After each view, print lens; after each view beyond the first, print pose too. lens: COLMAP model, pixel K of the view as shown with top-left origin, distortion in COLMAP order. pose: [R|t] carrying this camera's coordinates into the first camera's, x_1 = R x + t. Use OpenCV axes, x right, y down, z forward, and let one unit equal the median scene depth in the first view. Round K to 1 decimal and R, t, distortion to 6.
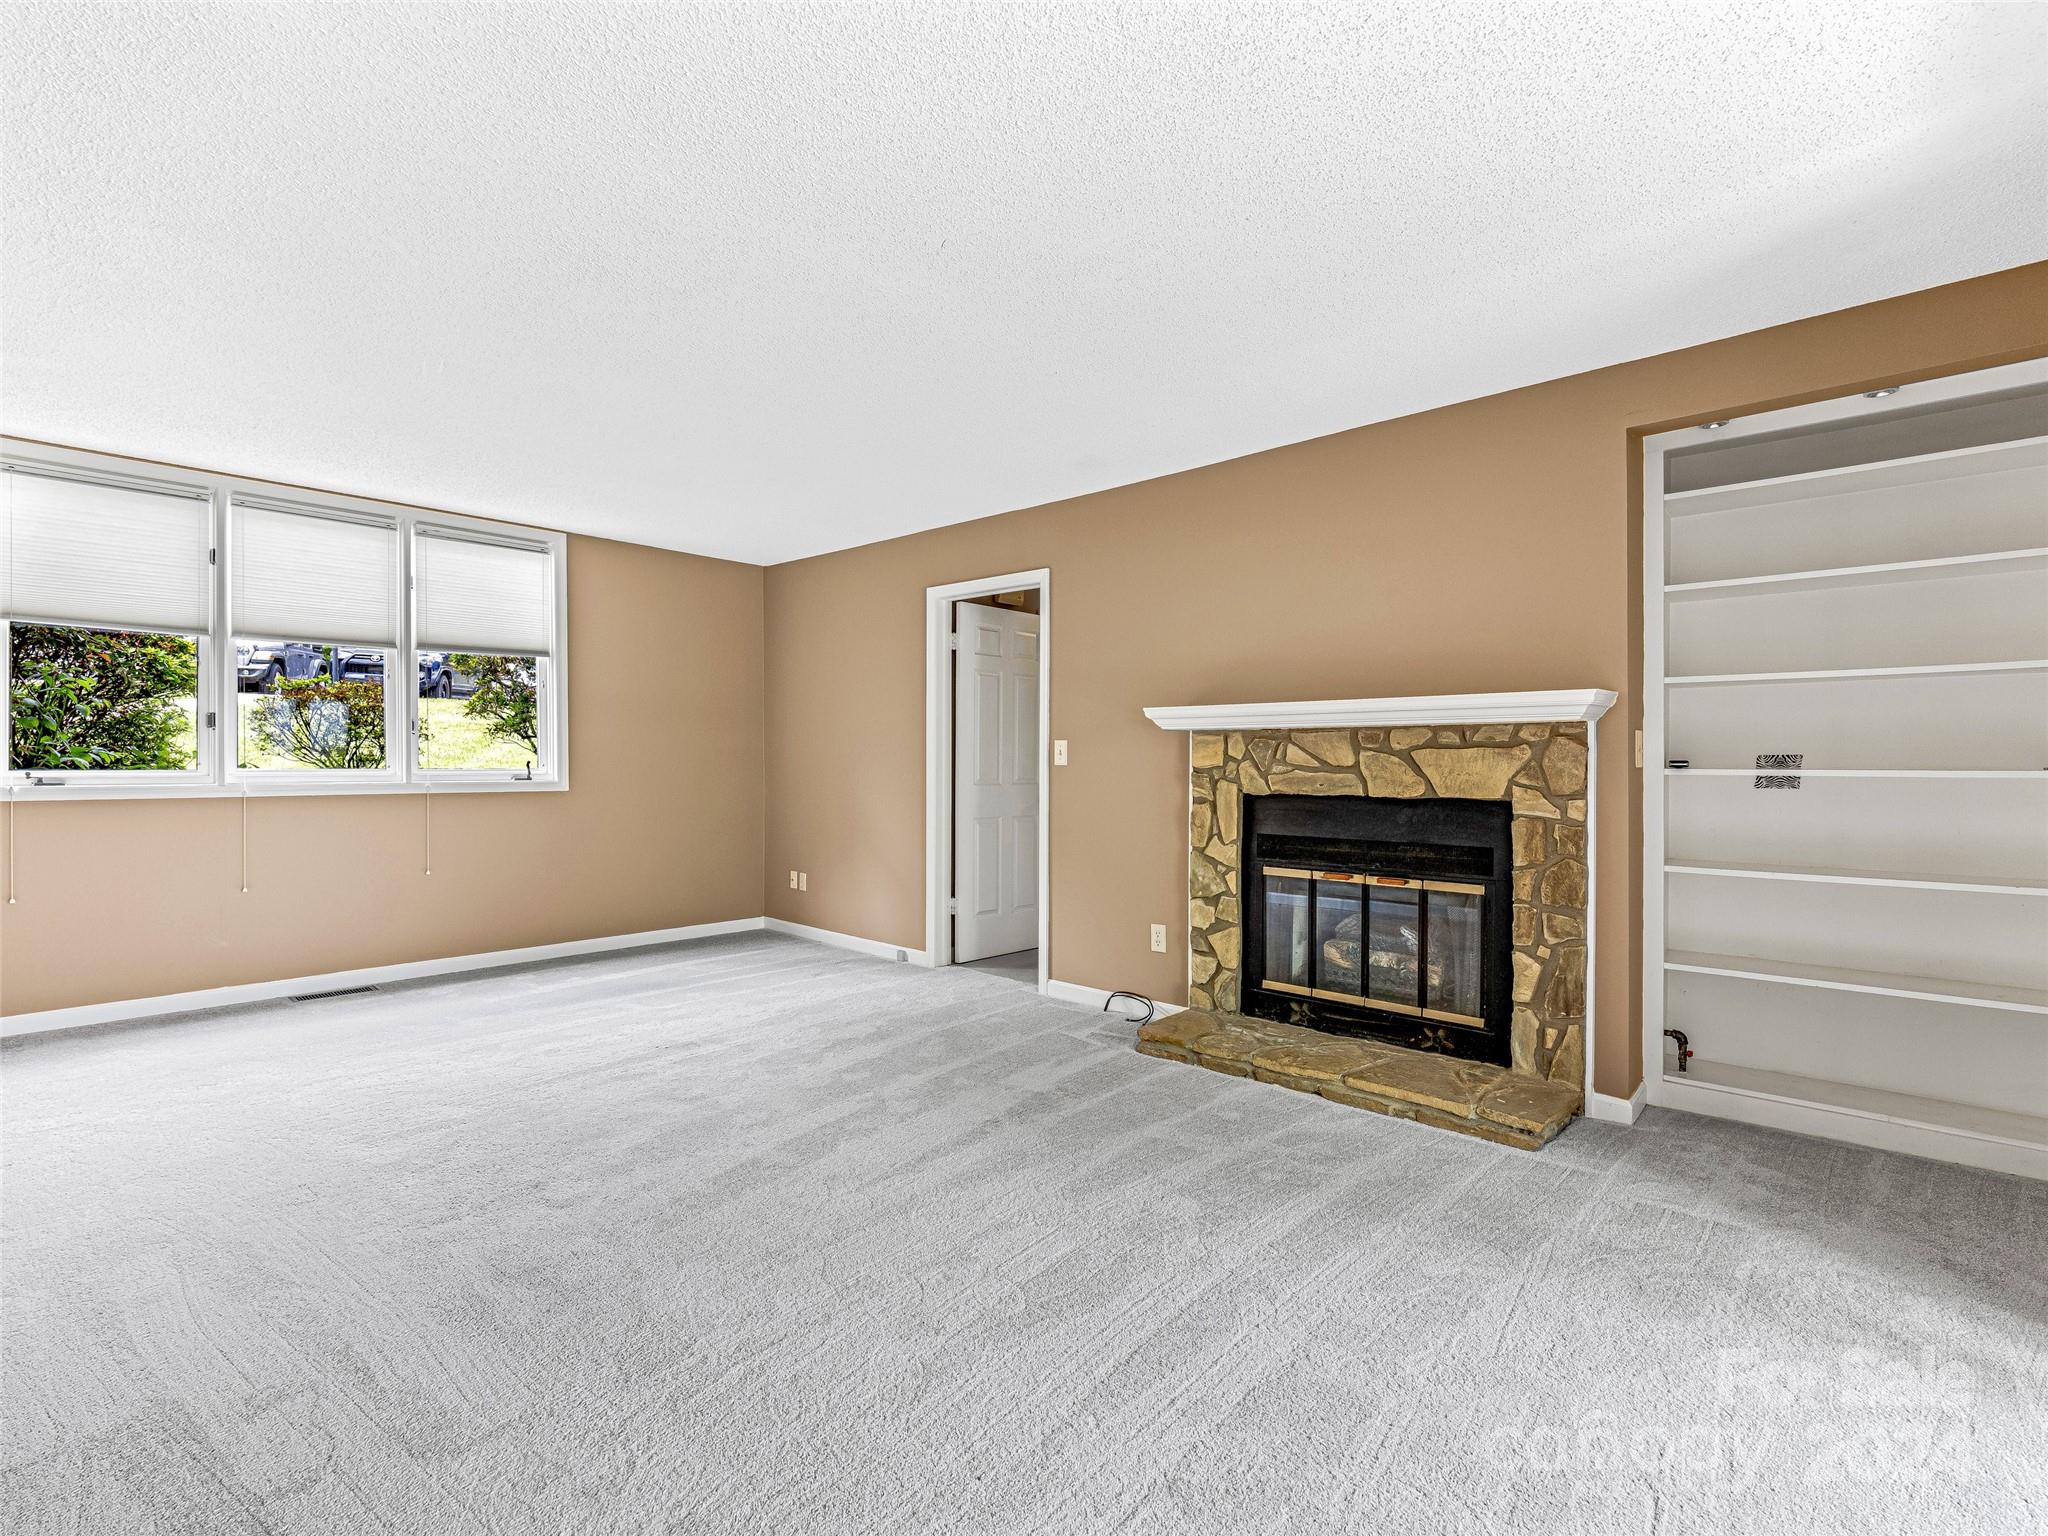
lens RADIAL K [[981.5, 0, 1034.7], [0, 981.5, 760.5], [0, 0, 1]] dist [0.003216, -0.000193]
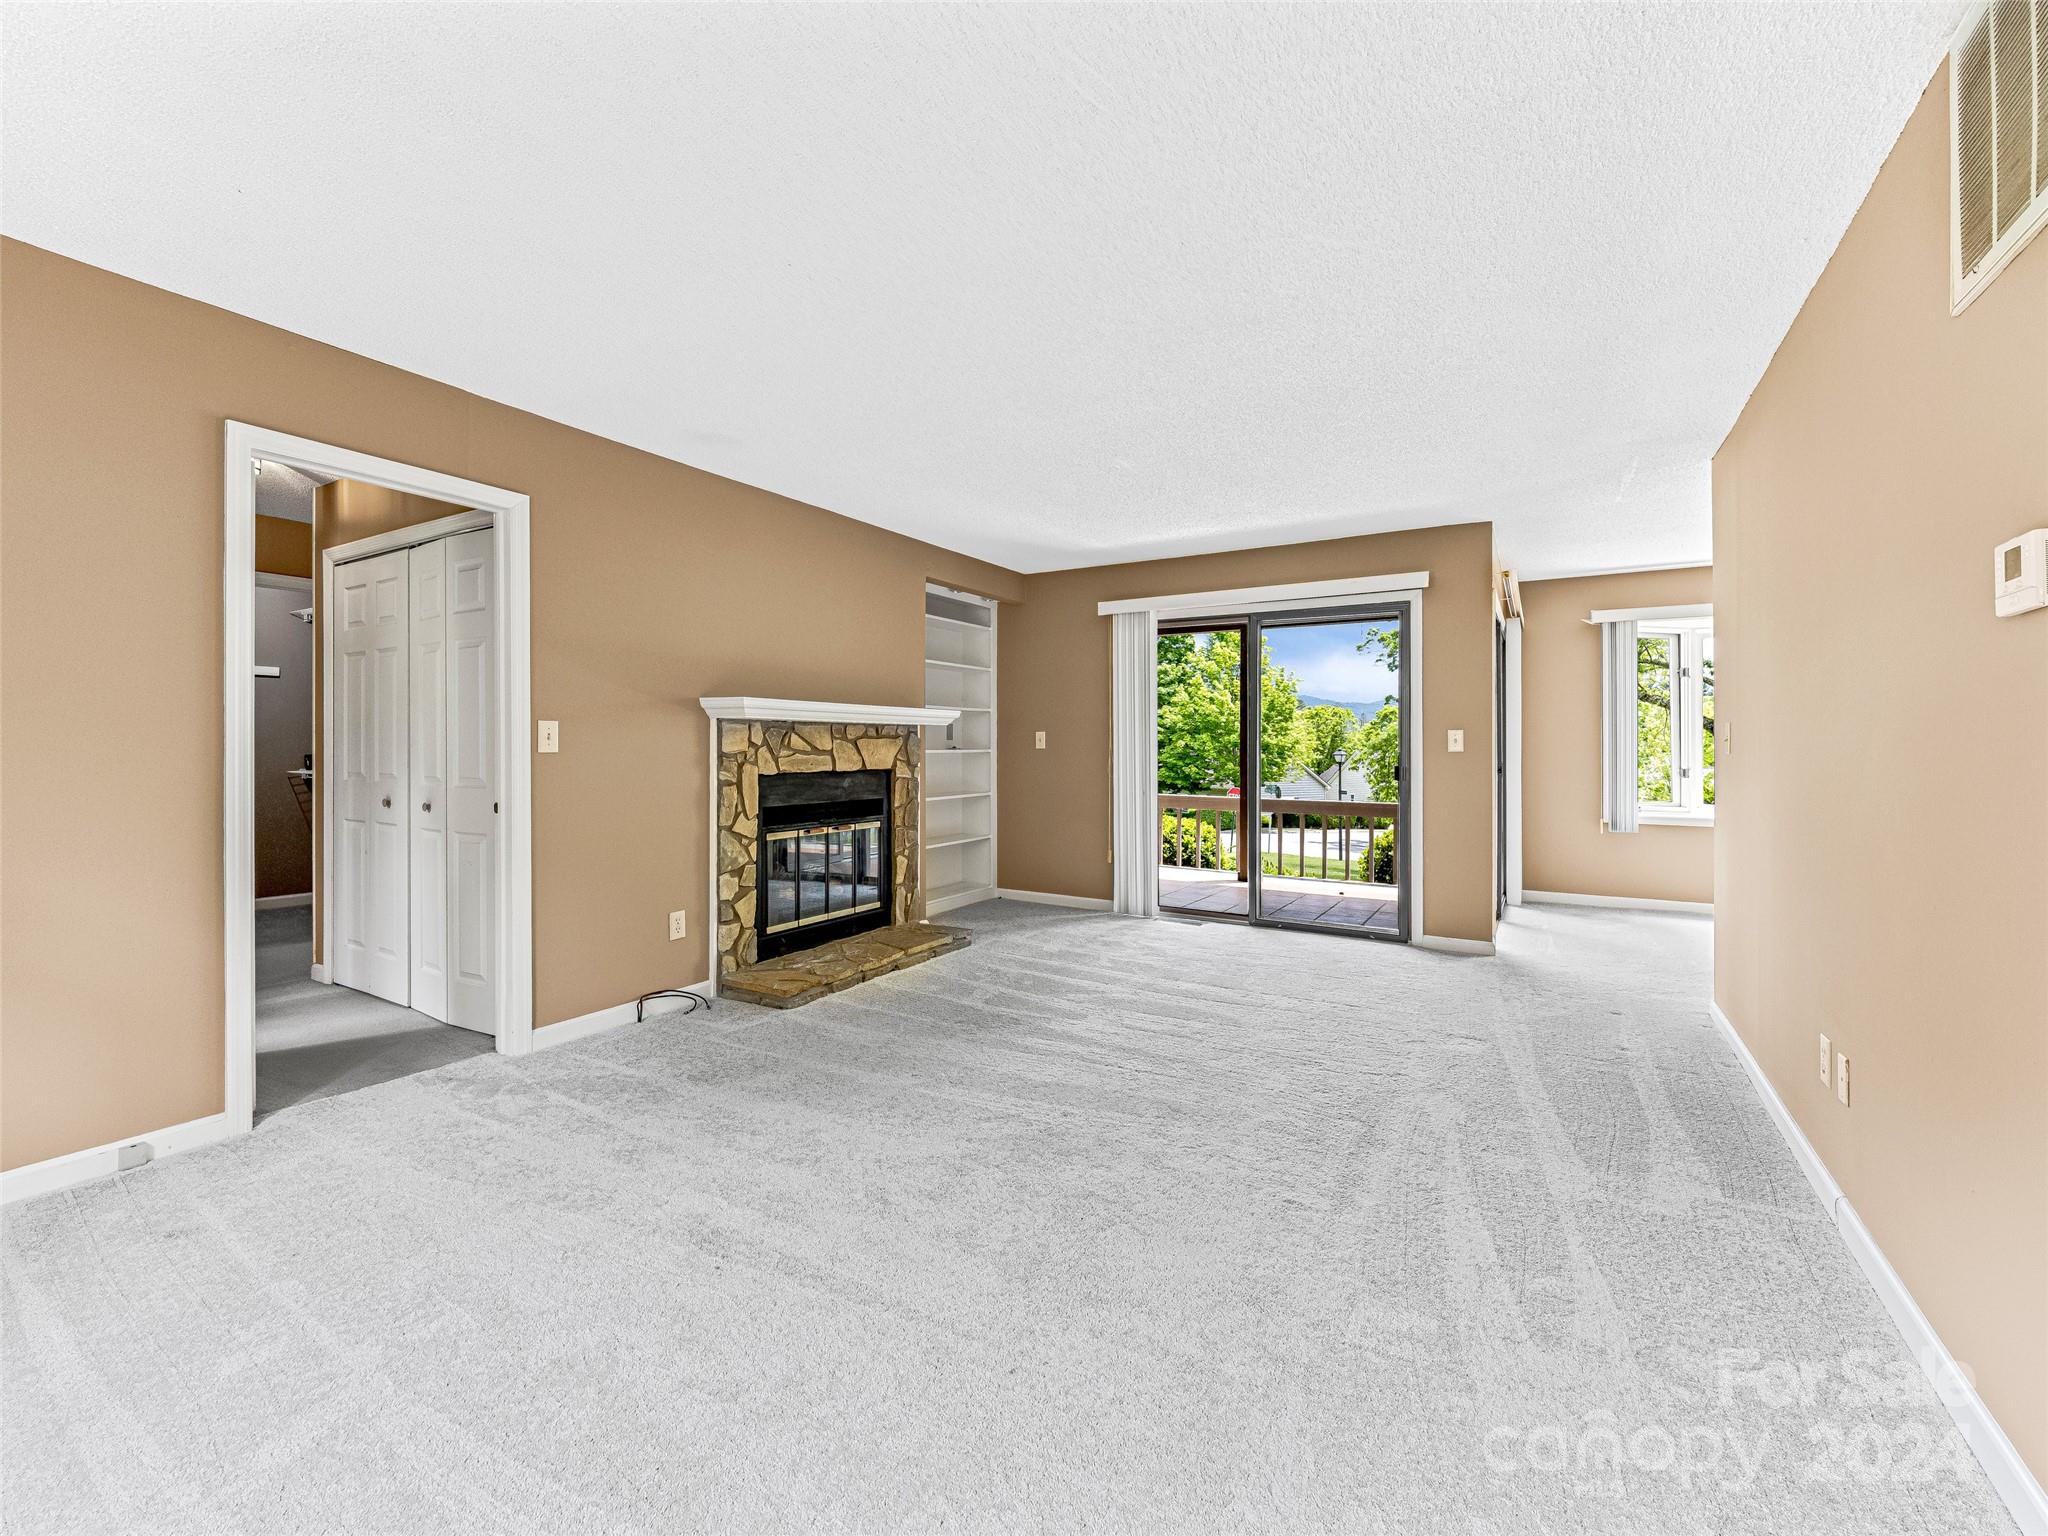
lens RADIAL K [[789.3, 0, 1083.1], [0, 789.3, 744.4], [0, 0, 1]] dist [-0.000810, -0.000197]
pose [[-0.220610, 0.001329, 0.975361, -0.819447], [0.000960, 0.999999, -0.001145, -0.000828], [-0.975362, 0.000683, -0.220611, 0.854704]]
